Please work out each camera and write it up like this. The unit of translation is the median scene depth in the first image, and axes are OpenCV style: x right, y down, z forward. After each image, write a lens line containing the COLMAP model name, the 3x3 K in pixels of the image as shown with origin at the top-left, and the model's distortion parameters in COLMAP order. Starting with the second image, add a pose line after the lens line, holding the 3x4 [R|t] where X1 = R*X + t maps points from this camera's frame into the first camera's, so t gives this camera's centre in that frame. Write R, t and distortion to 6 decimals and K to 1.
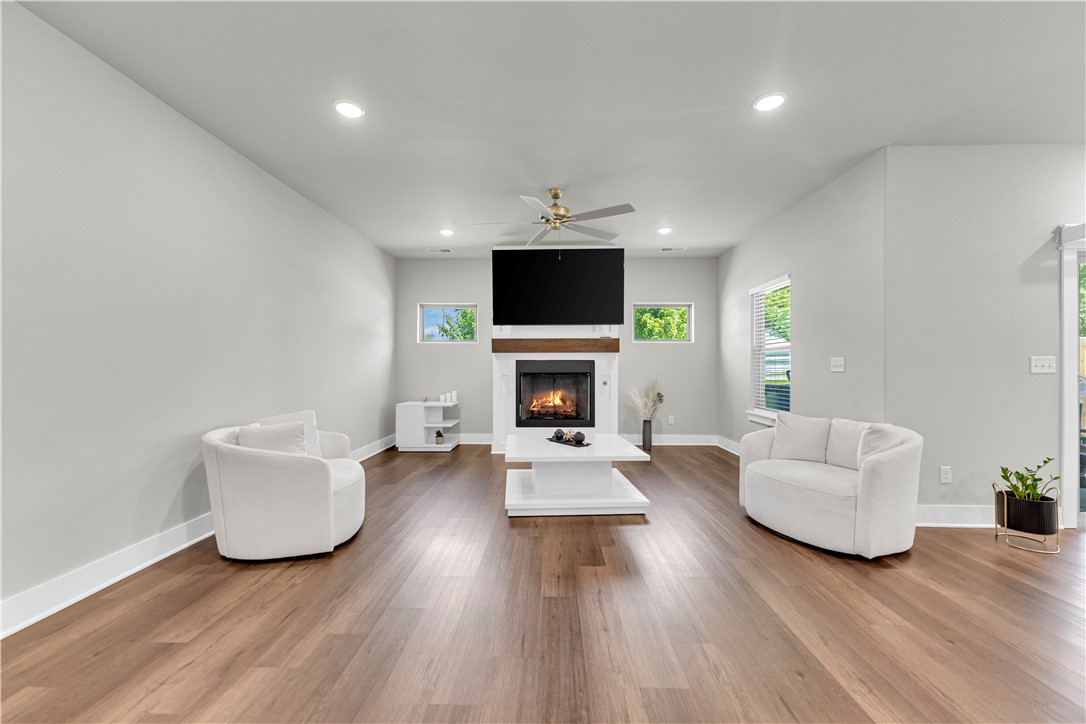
lens RADIAL K [[436.9, 0, 541.2], [0, 436.9, 365.3], [0, 0, 1]] dist [0.002192, 0.000215]
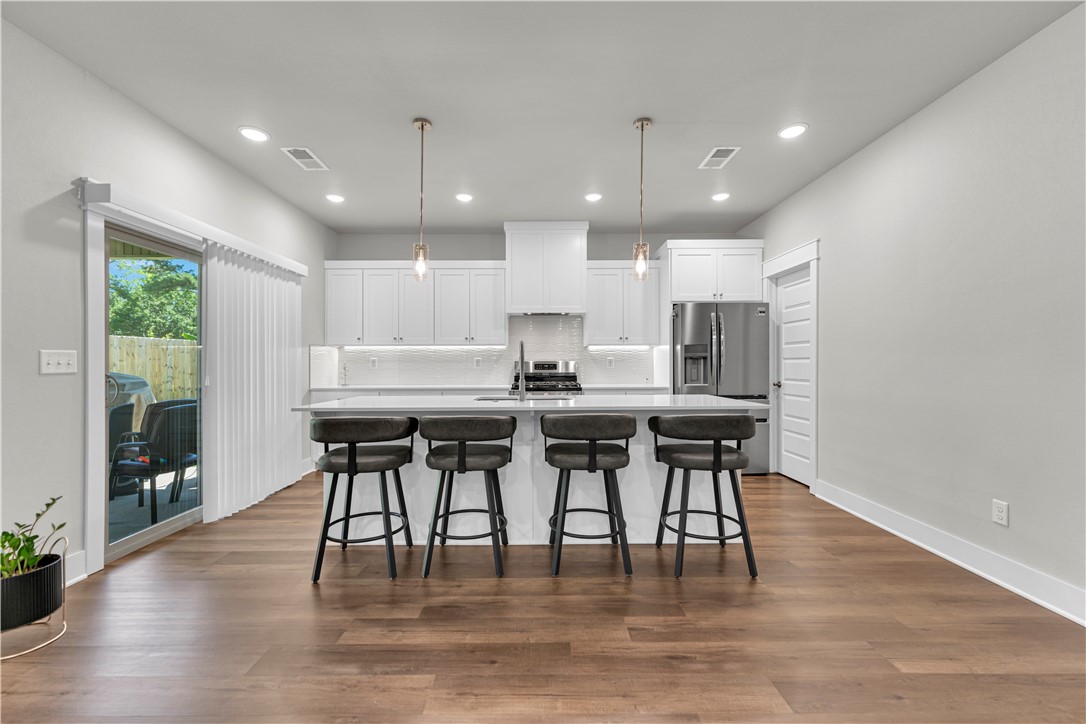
lens RADIAL K [[436.9, 0, 541.2], [0, 436.9, 365.3], [0, 0, 1]] dist [0.002192, 0.000215]
pose [[-0.028998, -0.003211, 0.999574, 0.374322], [-0.001280, 0.999994, 0.003176, 0.001048], [-0.999579, -0.001187, -0.029002, 0.214116]]
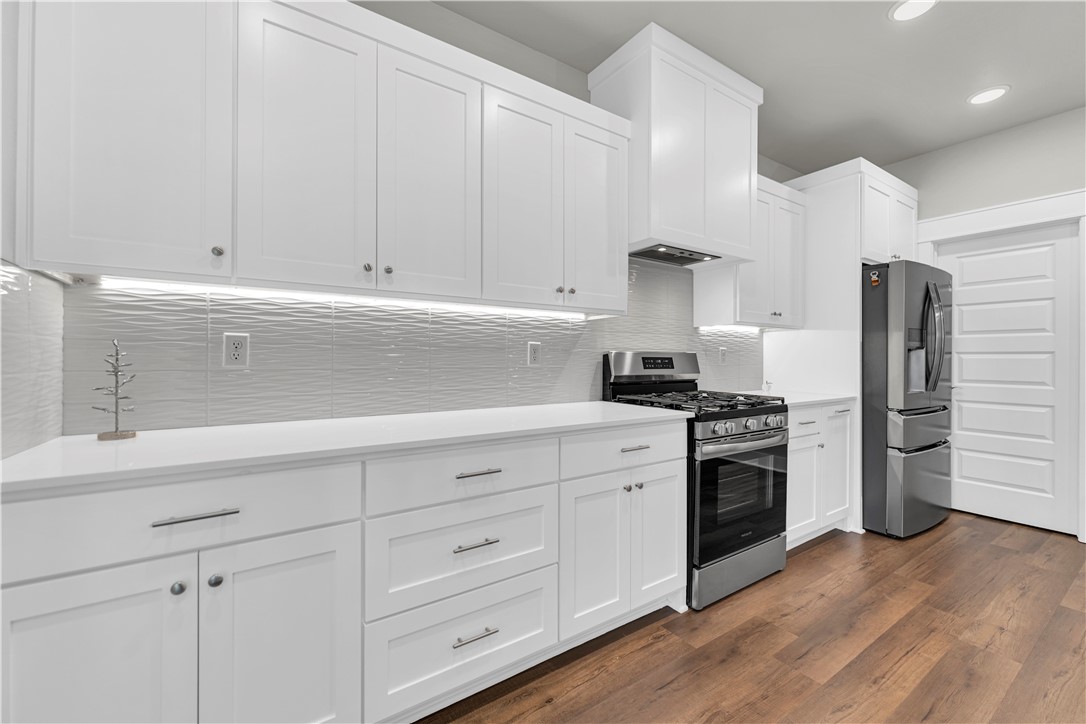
lens RADIAL K [[432.4, 0, 543.0], [0, 432.4, 362.0], [0, 0, 1]] dist [0.001061, 0.000057]
pose [[-0.571539, -0.009499, 0.820520, 1.405879], [-0.007102, 0.999953, 0.006629, 0.005897], [-0.820544, -0.002038, -0.571579, 0.766373]]
